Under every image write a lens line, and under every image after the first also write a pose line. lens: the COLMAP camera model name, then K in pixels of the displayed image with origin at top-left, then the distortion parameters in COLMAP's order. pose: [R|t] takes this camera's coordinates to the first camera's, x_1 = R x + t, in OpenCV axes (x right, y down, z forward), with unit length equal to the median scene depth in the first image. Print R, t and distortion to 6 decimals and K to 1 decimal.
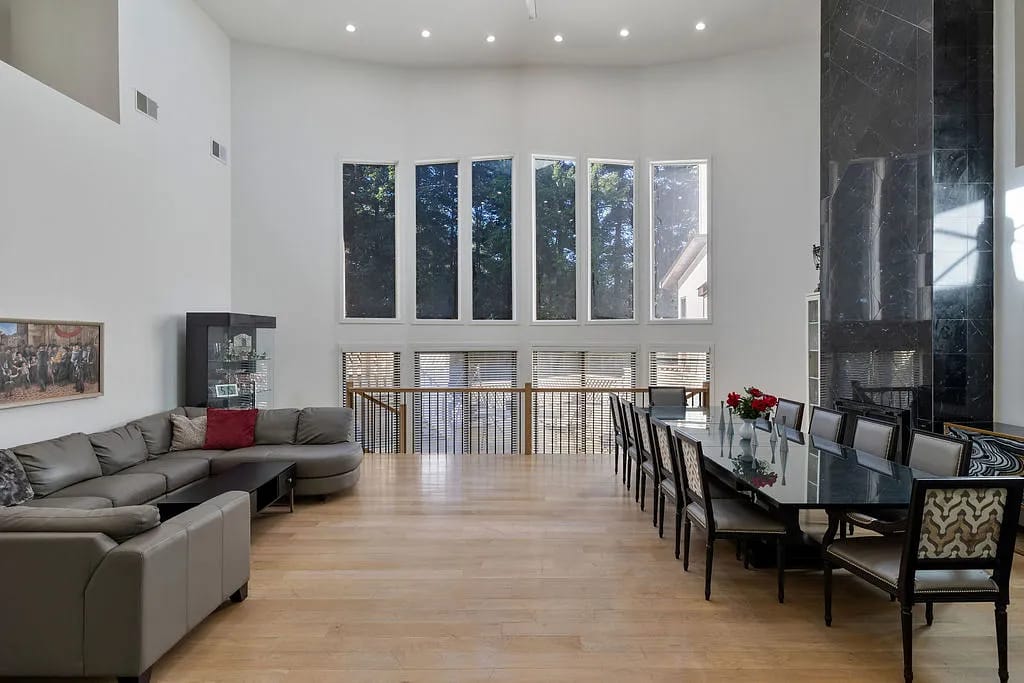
lens RADIAL K [[484.5, 0, 514.8], [0, 484.5, 340.1], [0, 0, 1]] dist [-0.000283, -0.000233]
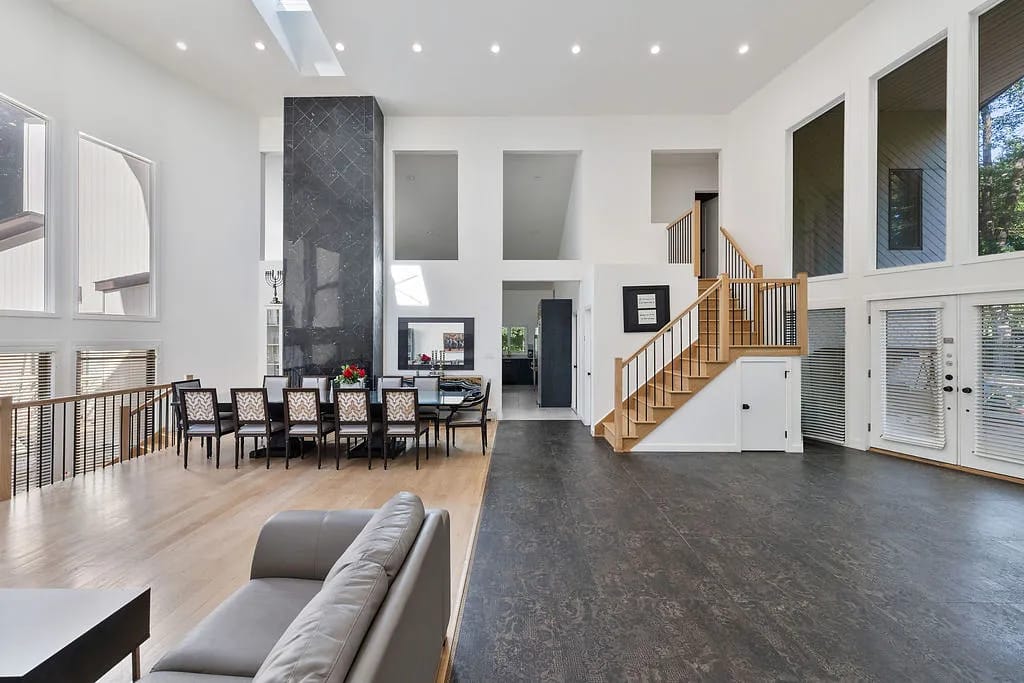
lens RADIAL K [[427.1, 0, 510.9], [0, 427.1, 338.1], [0, 0, 1]] dist [0.001359, -0.000026]
pose [[0.009589, 0.002713, 0.999950, -0.734624], [0.002838, 0.999992, -0.002740, 0.009493], [-0.999950, 0.002864, 0.009581, 0.342241]]
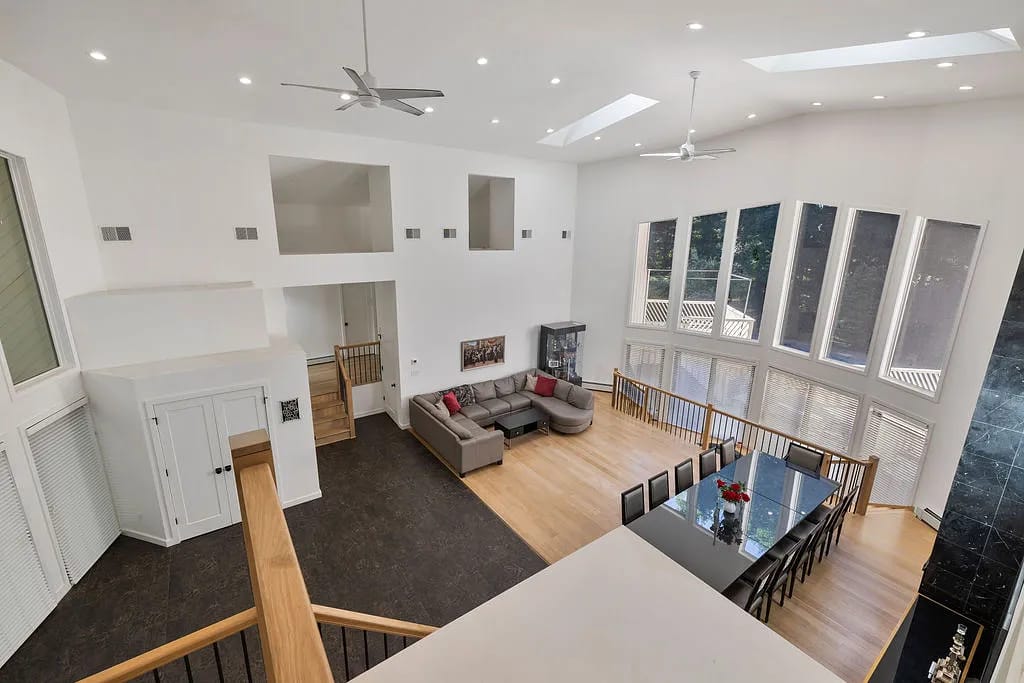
lens RADIAL K [[431.0, 0, 510.7], [0, 431.0, 335.8], [0, 0, 1]] dist [0.002299, 0.000181]
pose [[0.586971, 0.210594, -0.781739, 0.798793], [-0.021507, 0.969292, 0.244971, -0.513004], [0.809322, -0.126978, 0.573475, -0.219698]]
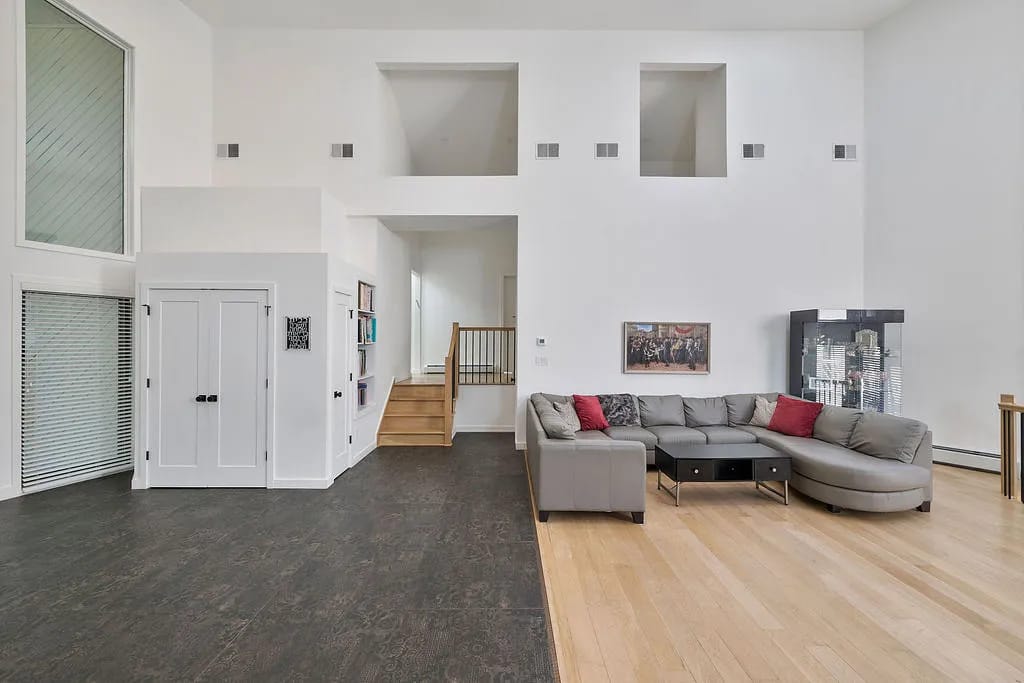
lens RADIAL K [[431.0, 0, 510.7], [0, 431.0, 335.8], [0, 0, 1]] dist [0.002299, 0.000181]
pose [[0.011086, -0.003980, -0.999931, 0.363577], [-0.007806, 0.999961, -0.004067, 0.010431], [0.999908, 0.007850, 0.011054, 0.354435]]
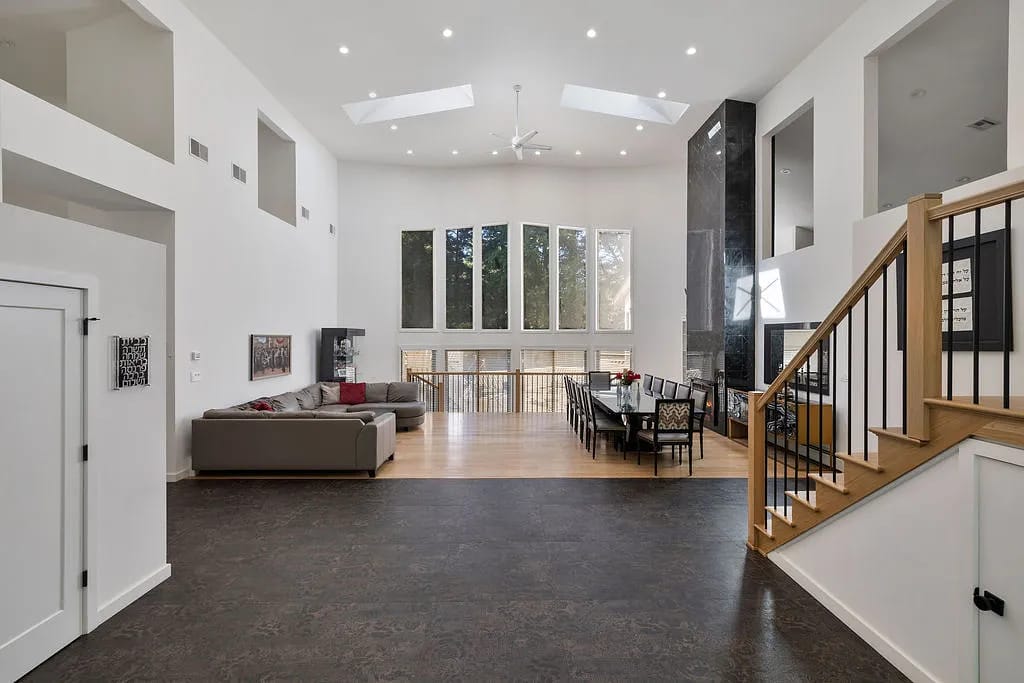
lens RADIAL K [[427.1, 0, 510.9], [0, 427.1, 338.1], [0, 0, 1]] dist [0.001359, -0.000026]
pose [[0.999964, 0.003218, 0.007828, -0.010120], [-0.003229, 0.999994, 0.001454, -0.026715], [-0.007823, -0.001479, 0.999968, -0.588657]]
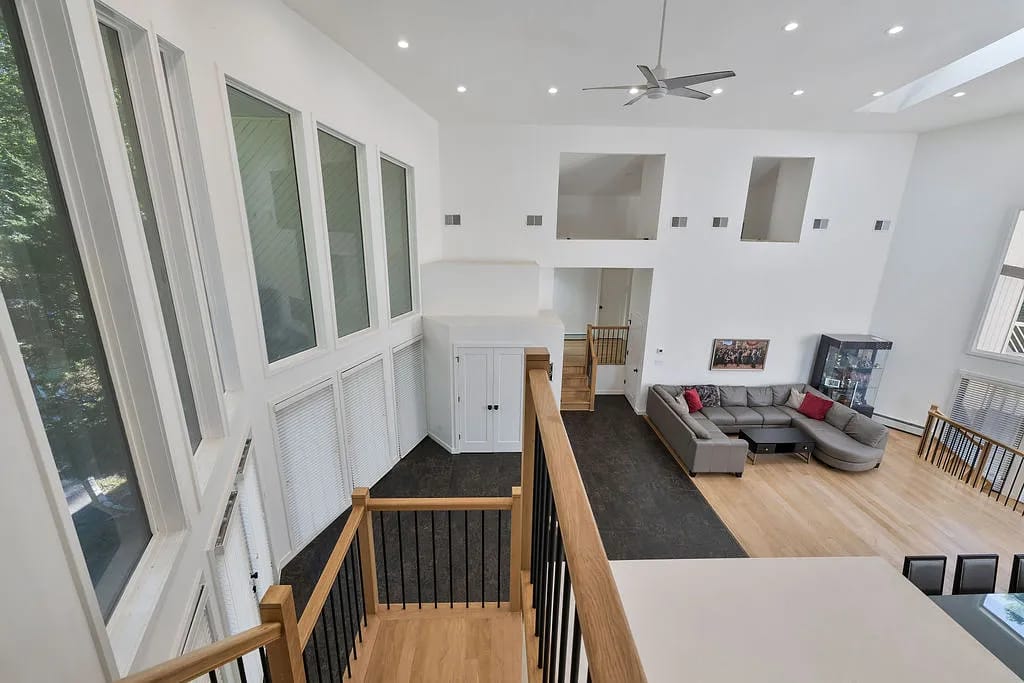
lens RADIAL K [[431.0, 0, 510.7], [0, 431.0, 335.8], [0, 0, 1]] dist [0.002299, 0.000181]
pose [[0.048397, 0.276482, -0.959800, 0.853916], [-0.020290, 0.961000, 0.275805, -0.503241], [0.998622, 0.006126, 0.052119, -0.242575]]
